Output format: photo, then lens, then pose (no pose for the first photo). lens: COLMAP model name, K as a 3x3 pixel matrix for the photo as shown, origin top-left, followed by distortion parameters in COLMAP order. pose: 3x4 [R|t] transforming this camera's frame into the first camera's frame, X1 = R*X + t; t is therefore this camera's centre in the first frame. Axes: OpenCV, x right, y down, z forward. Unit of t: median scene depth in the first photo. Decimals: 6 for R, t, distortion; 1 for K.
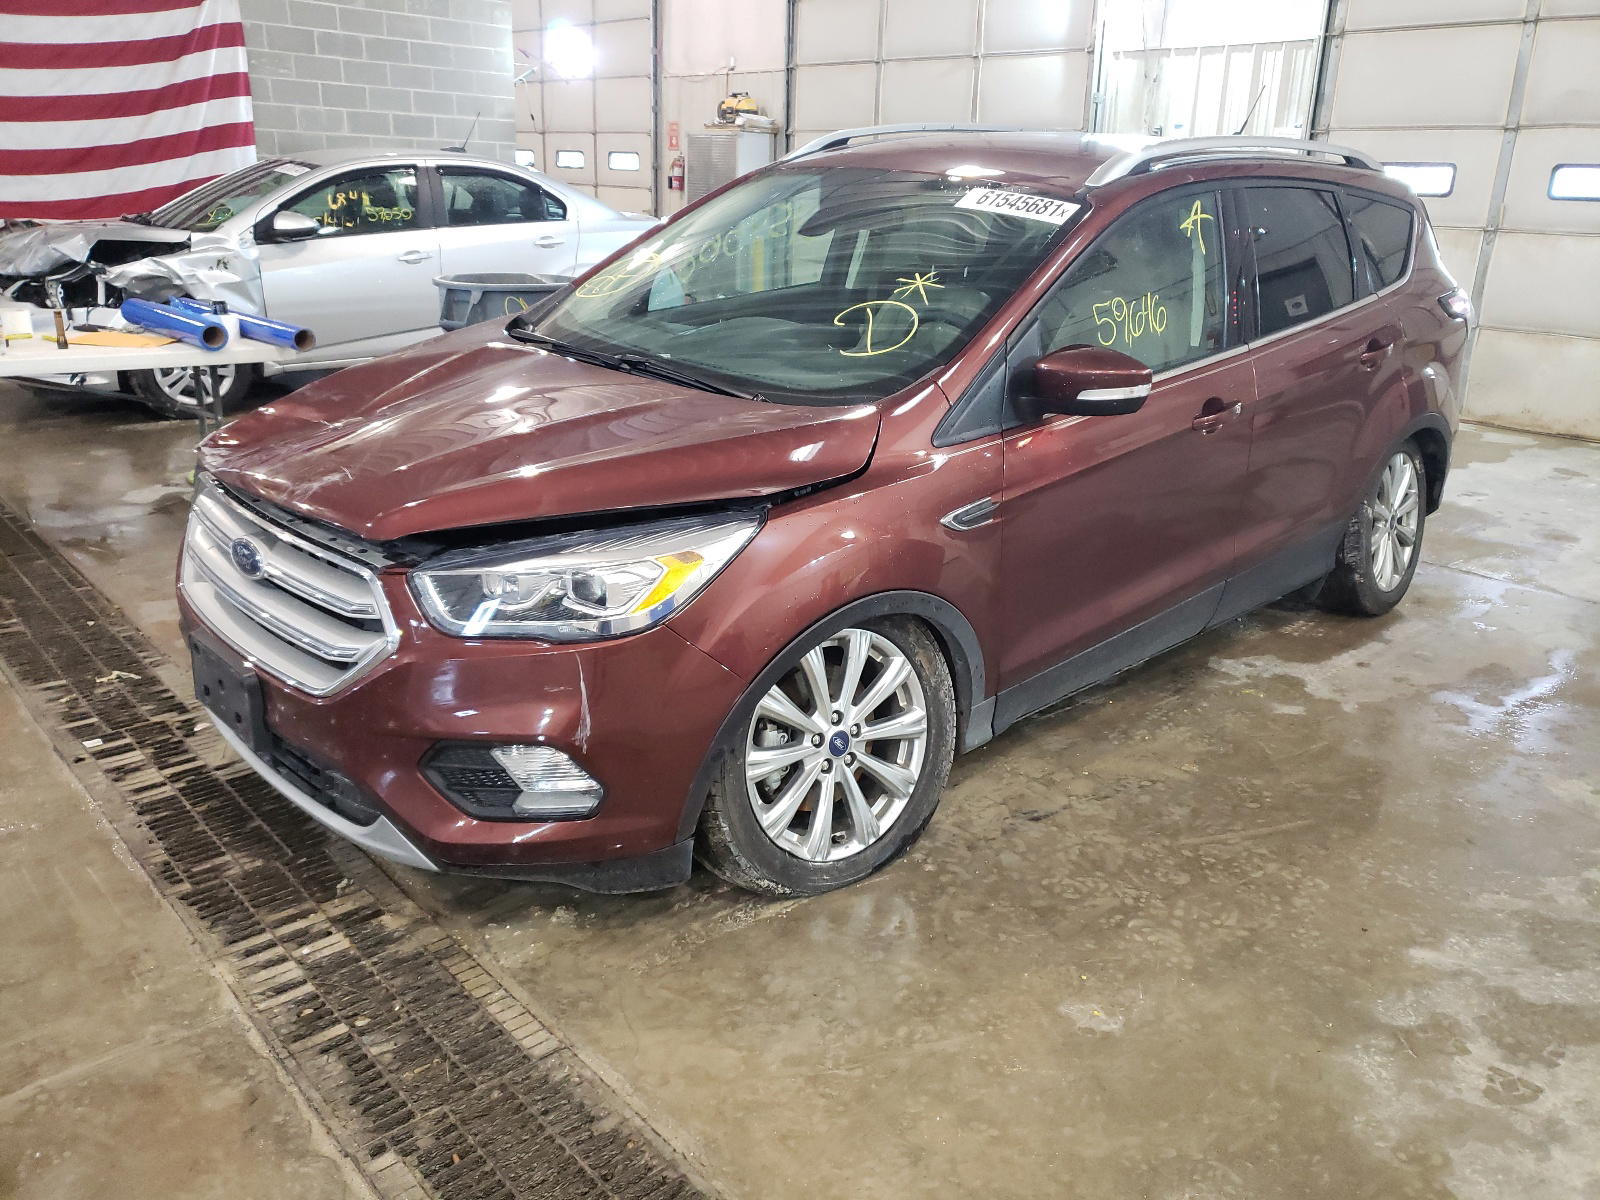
lens RADIAL K [[1247.9, 0, 808.0], [0, 1247.9, 598.2], [0, 0, 1]] dist [0.015089, 0.012947]
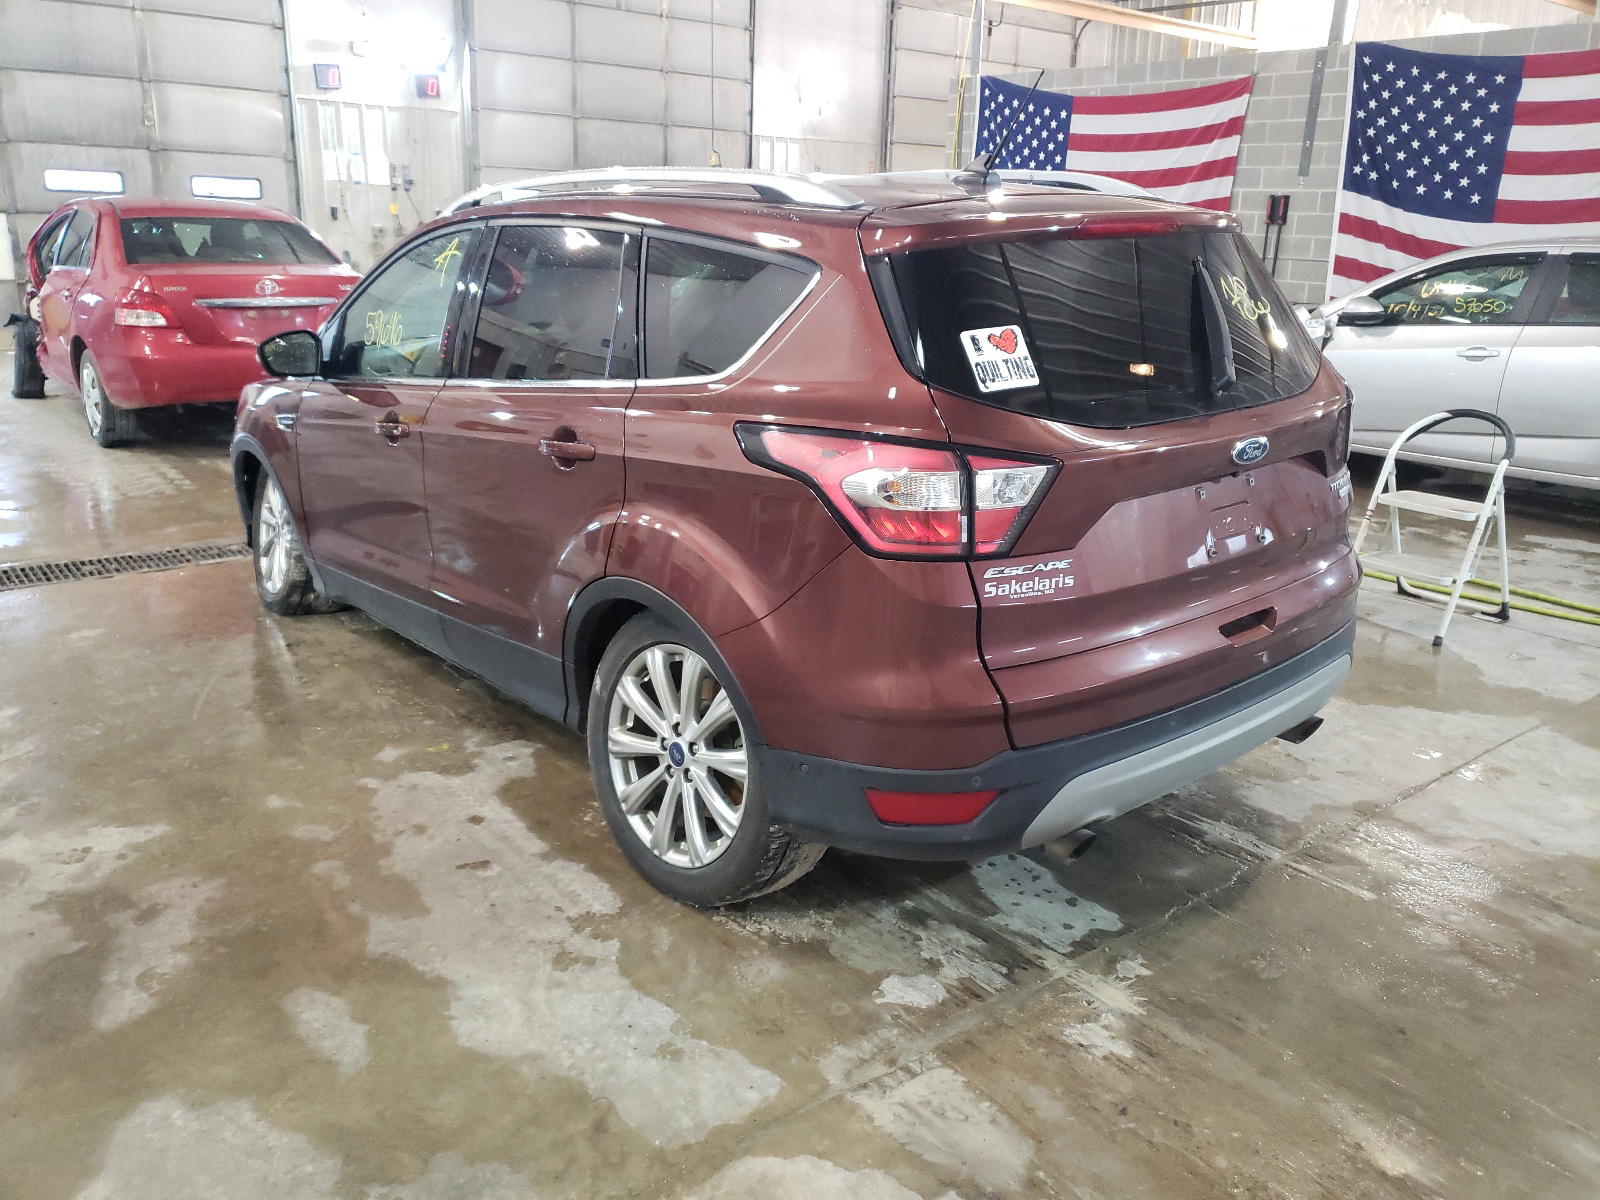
lens RADIAL K [[1247.9, 0, 808.0], [0, 1247.9, 598.2], [0, 0, 1]] dist [0.015089, 0.012947]
pose [[-0.066314, 0.259590, -0.963439, 1.667949], [-0.333645, 0.904216, 0.266598, -0.510618], [0.940363, 0.339126, 0.026649, 1.633611]]
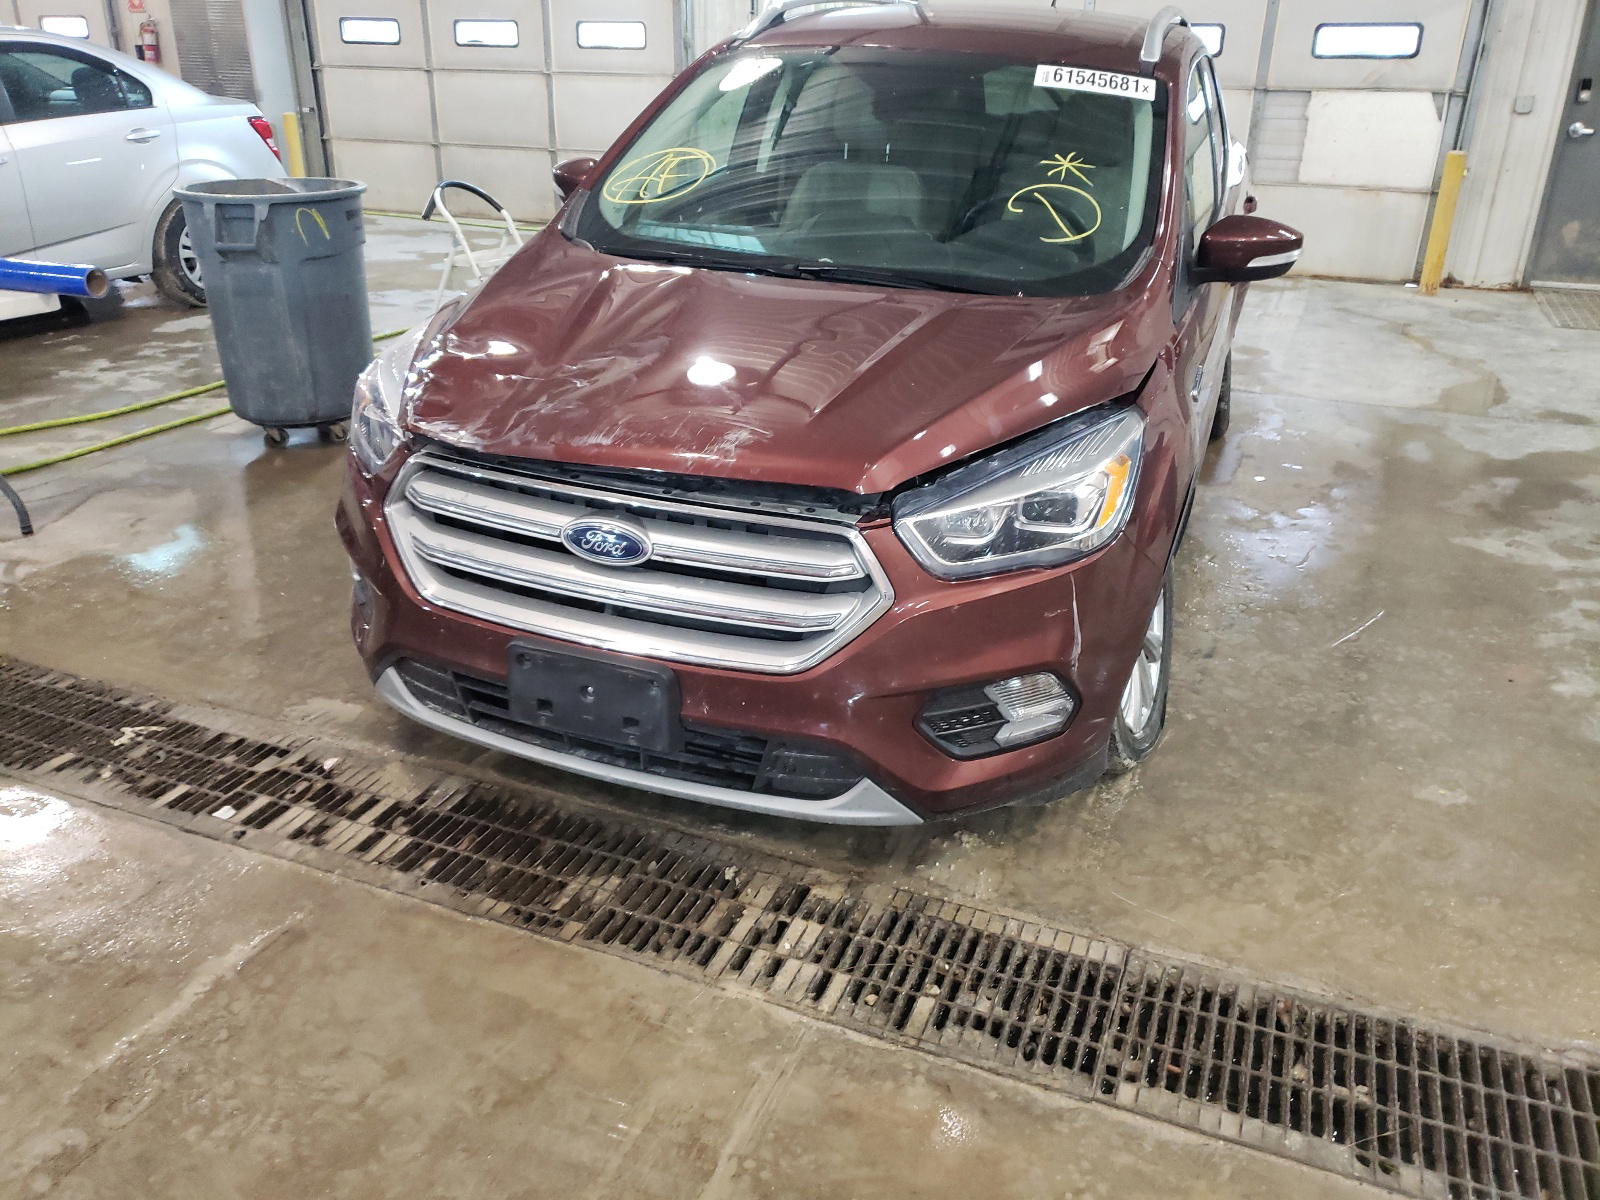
lens RADIAL K [[1247.9, 0, 808.0], [0, 1247.9, 598.2], [0, 0, 1]] dist [0.015089, 0.012947]
pose [[0.897852, -0.191049, 0.396689, -0.617170], [0.151803, 0.980034, 0.128408, -0.077491], [-0.413301, -0.055073, 0.908927, 0.143873]]
